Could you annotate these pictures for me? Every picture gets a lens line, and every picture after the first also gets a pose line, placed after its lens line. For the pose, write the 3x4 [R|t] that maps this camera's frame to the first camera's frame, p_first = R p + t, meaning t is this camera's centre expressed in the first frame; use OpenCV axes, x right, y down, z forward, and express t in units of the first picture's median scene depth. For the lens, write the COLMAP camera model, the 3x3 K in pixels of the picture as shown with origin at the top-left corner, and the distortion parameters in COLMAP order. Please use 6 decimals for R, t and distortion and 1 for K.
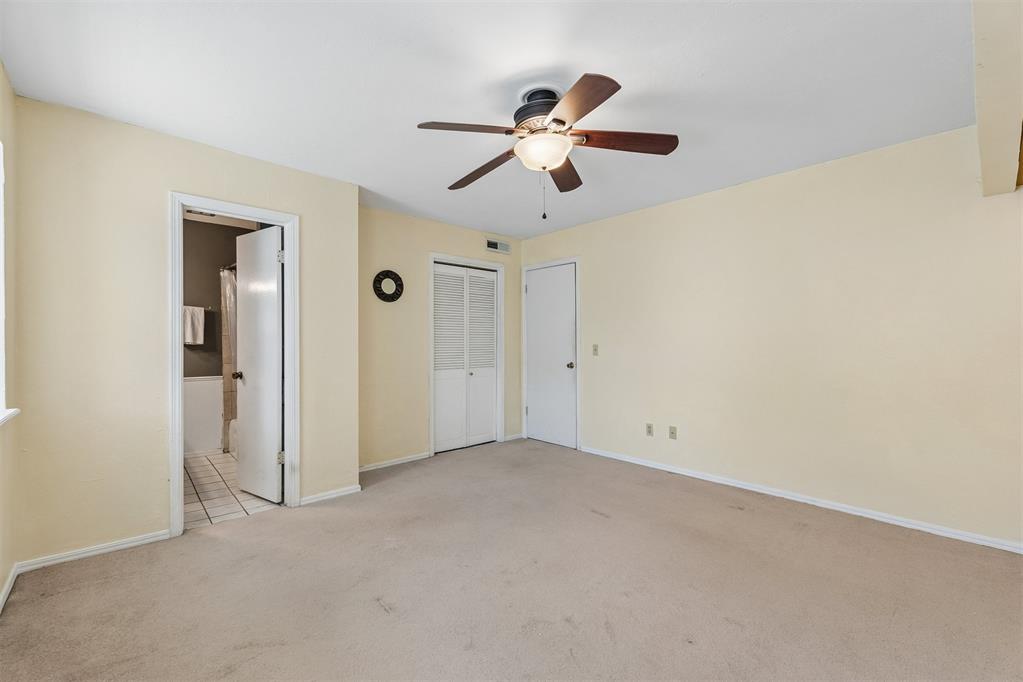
lens RADIAL K [[433.2, 0, 511.4], [0, 433.2, 343.2], [0, 0, 1]] dist [0.002913, -0.000778]
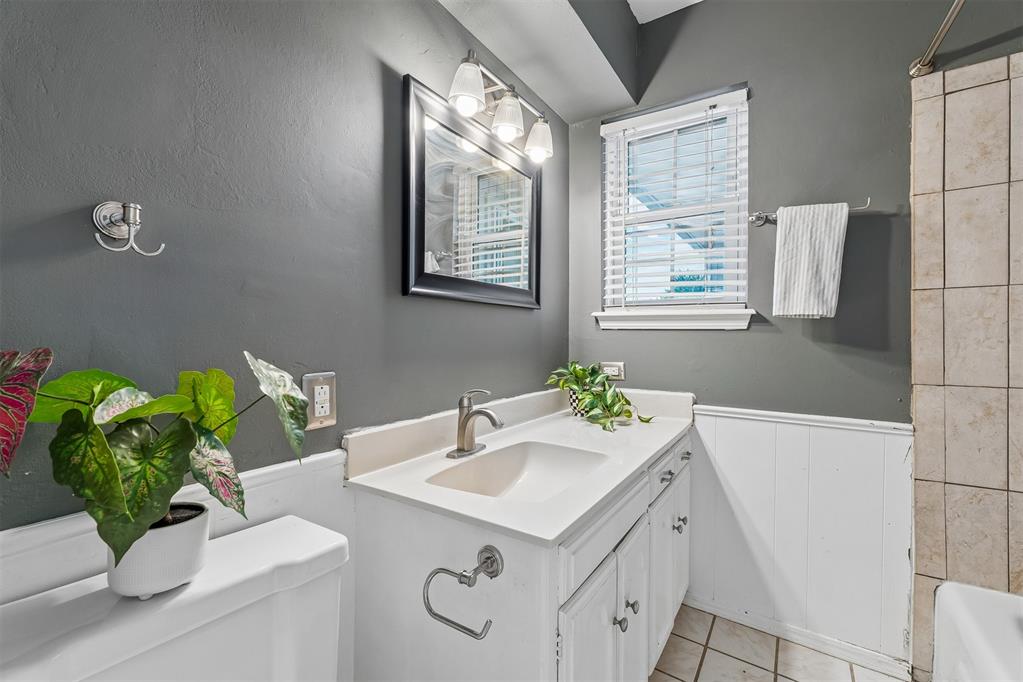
lens RADIAL K [[433.2, 0, 512.2], [0, 433.2, 339.7], [0, 0, 1]] dist [0.002913, -0.000778]
pose [[0.255970, 0.010280, -0.966630, -0.442631], [-0.003422, 0.999947, 0.009728, 0.012390], [0.966679, 0.000818, 0.255992, 0.649258]]
